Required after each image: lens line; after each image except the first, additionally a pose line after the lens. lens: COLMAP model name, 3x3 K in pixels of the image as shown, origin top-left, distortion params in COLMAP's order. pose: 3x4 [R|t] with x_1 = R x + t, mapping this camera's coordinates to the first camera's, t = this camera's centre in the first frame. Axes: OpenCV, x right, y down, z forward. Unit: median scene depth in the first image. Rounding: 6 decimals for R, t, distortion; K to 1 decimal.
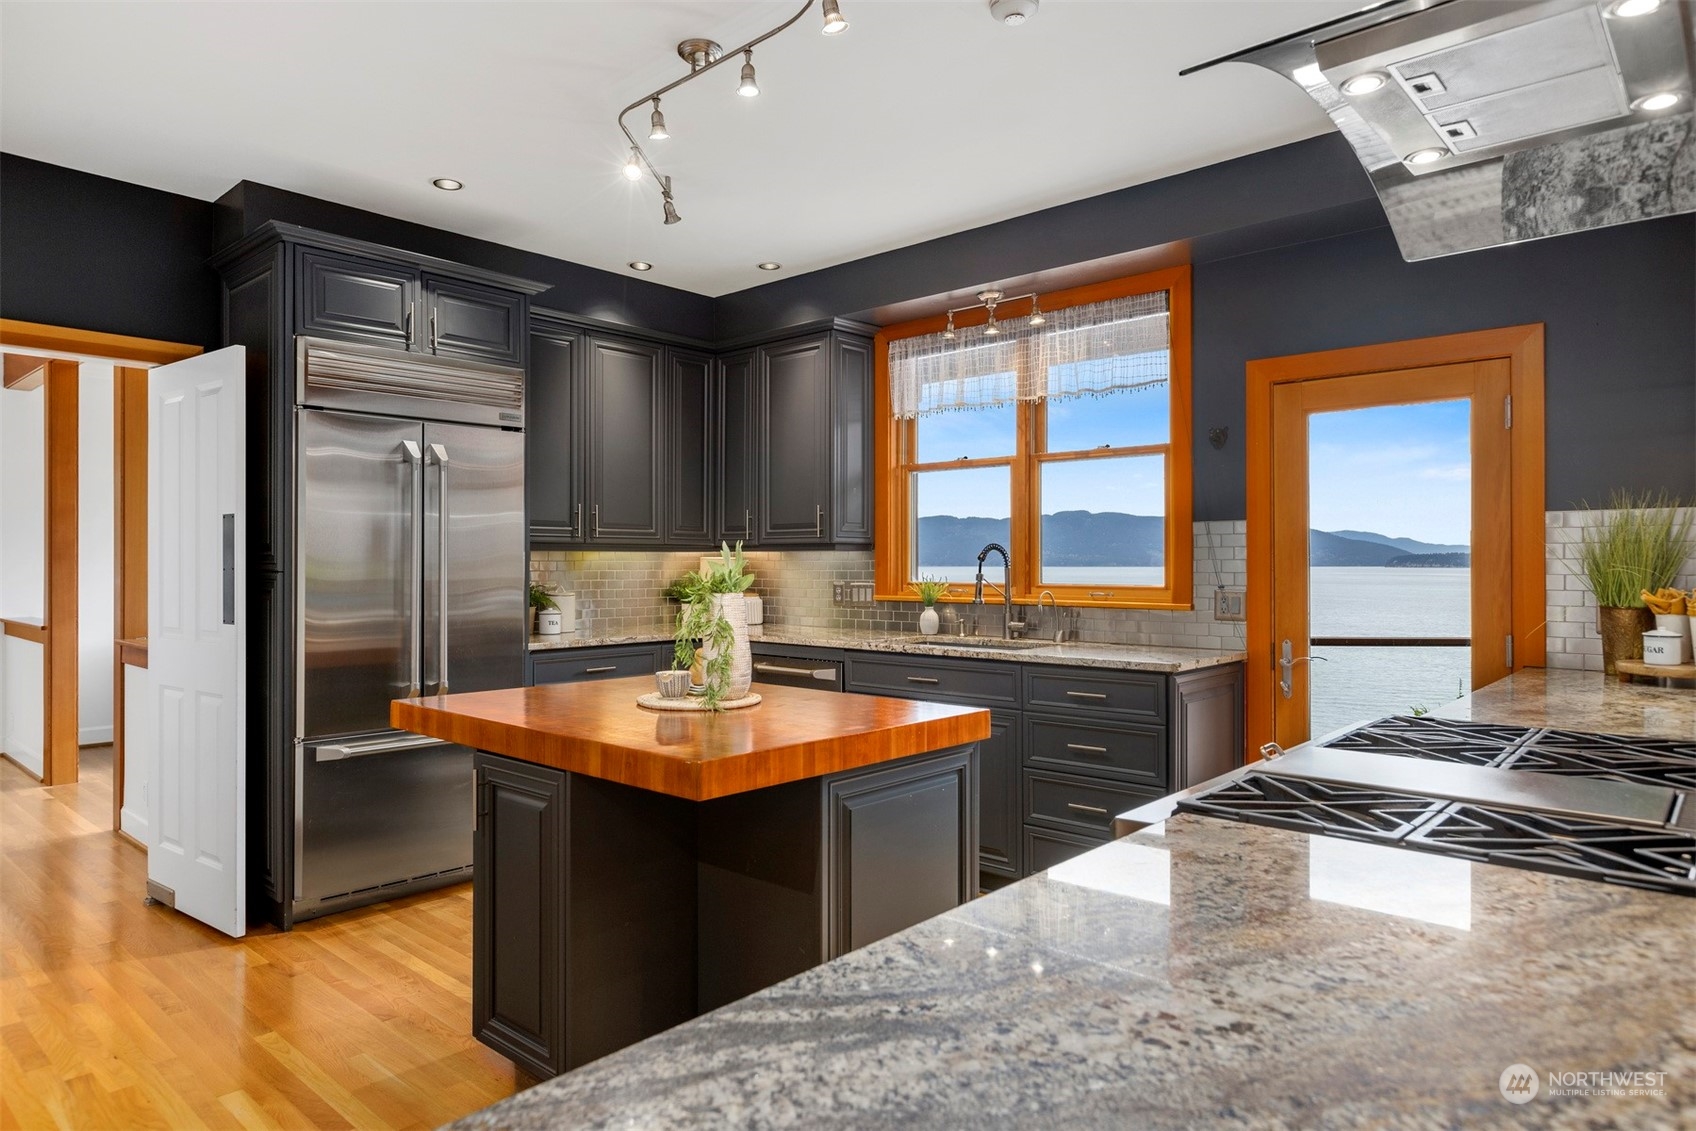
lens RADIAL K [[1010.7, 0, 840.1], [0, 1010.7, 556.2], [0, 0, 1]] dist [-0.001289, 0.000904]
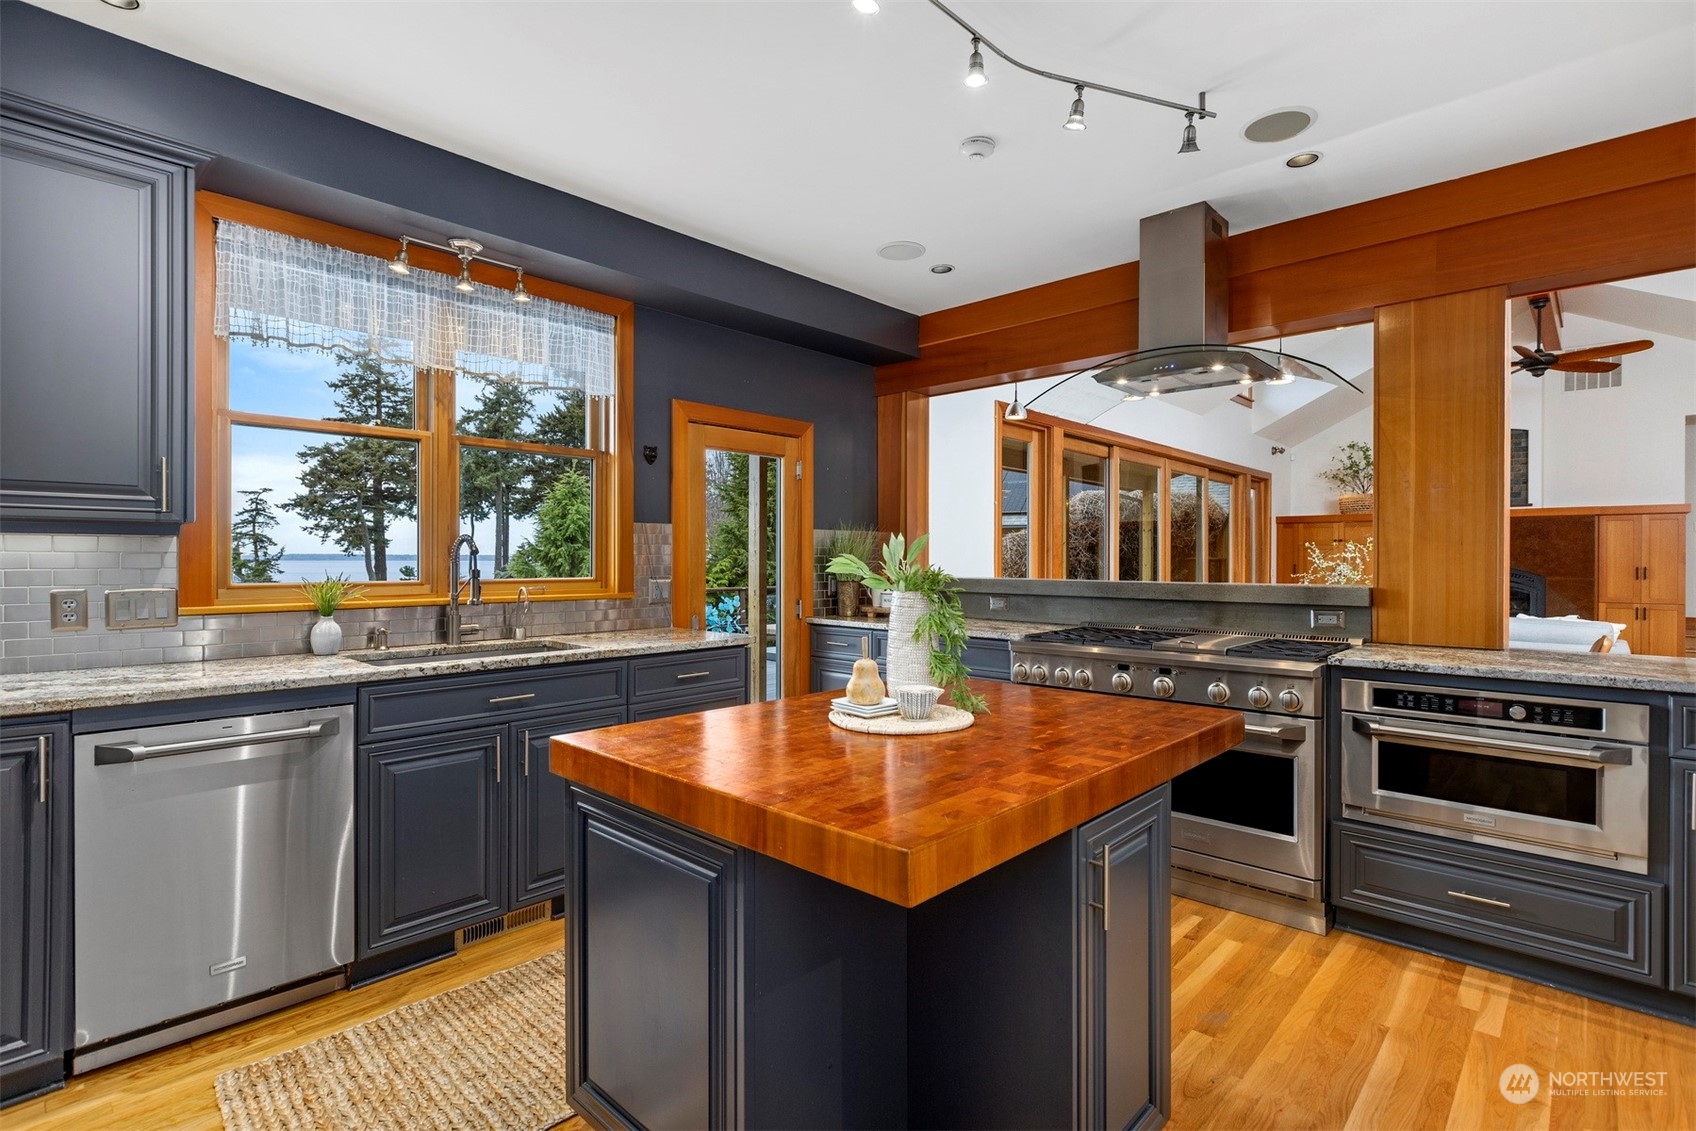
lens RADIAL K [[812.5, 0, 837.3], [0, 812.5, 559.7], [0, 0, 1]] dist [-0.008818, 0.000937]
pose [[0.039145, -0.003421, 0.999228, -0.561264], [-0.010013, 0.999943, 0.003816, 0.003570], [-0.999183, -0.010155, 0.039108, 0.696024]]
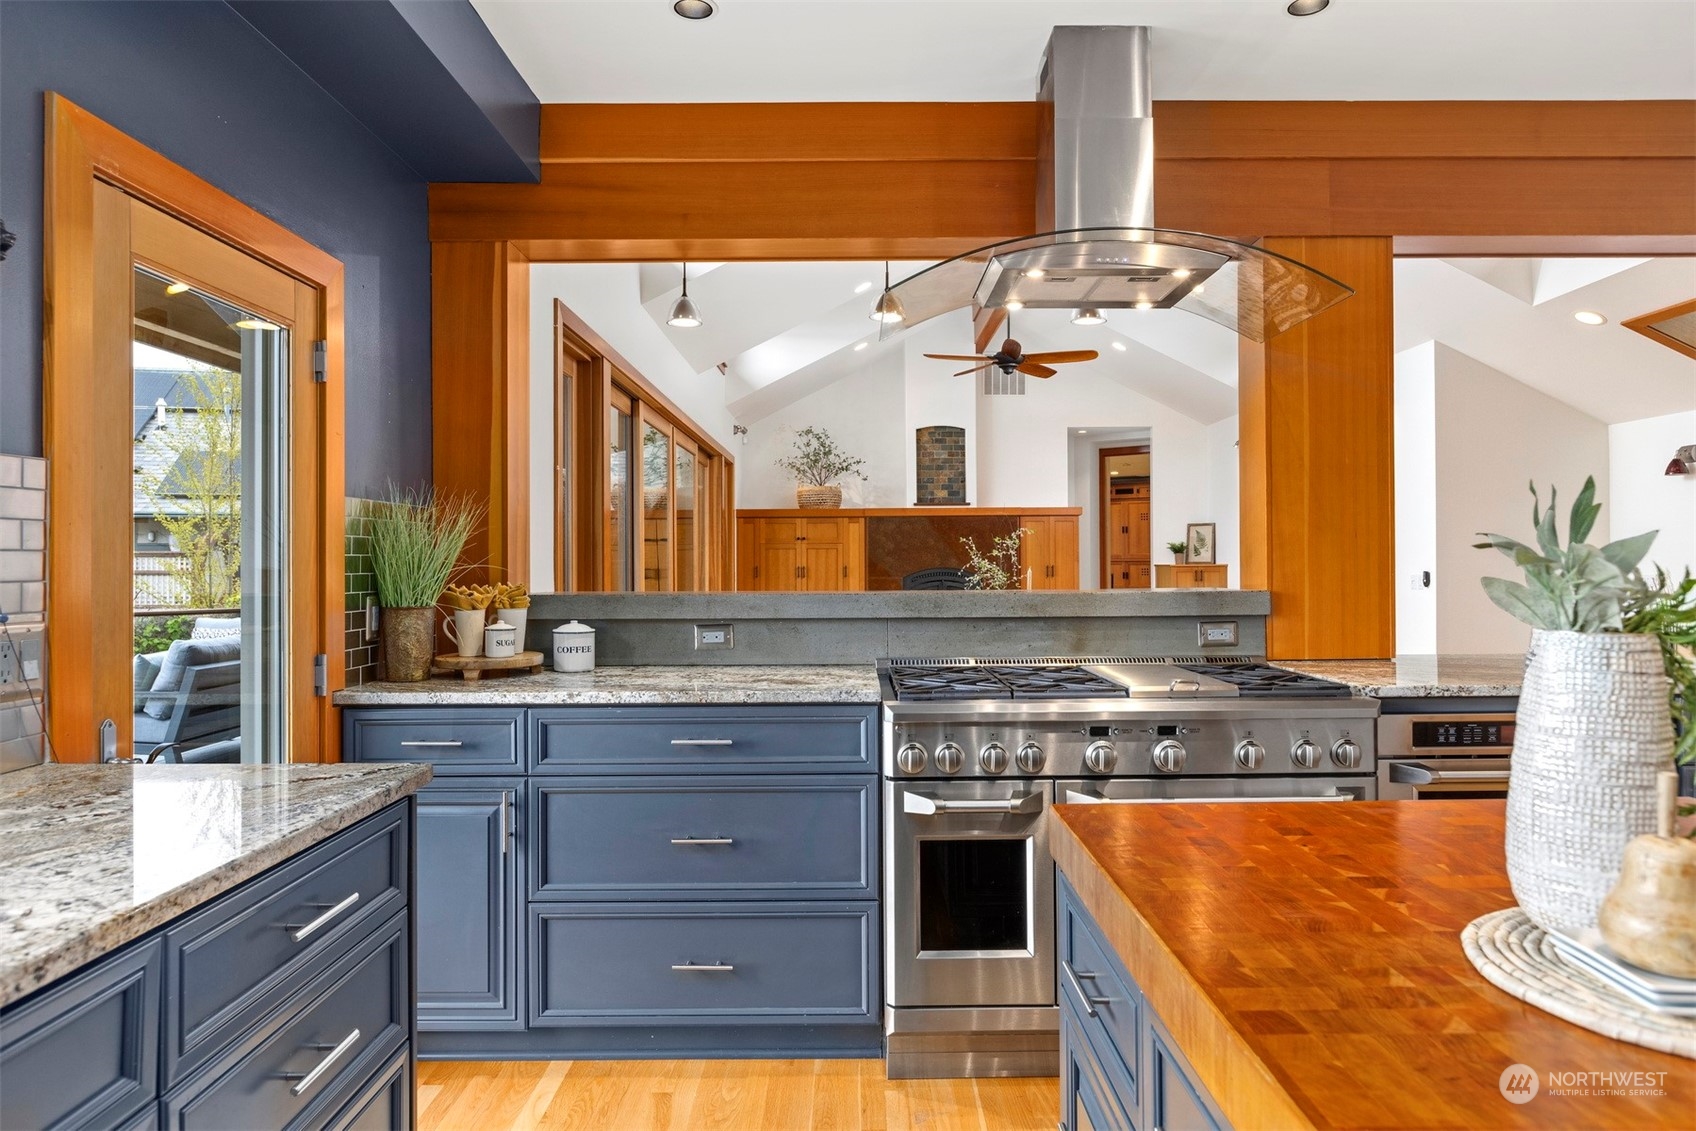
lens RADIAL K [[1010.7, 0, 851.7], [0, 1010.7, 565.2], [0, 0, 1]] dist [-0.001289, 0.000904]
pose [[-0.666220, -0.000813, 0.745754, -0.136597], [-0.001031, 0.999999, 0.000170, 0.008557], [-0.745754, -0.000656, -0.666221, 0.951479]]
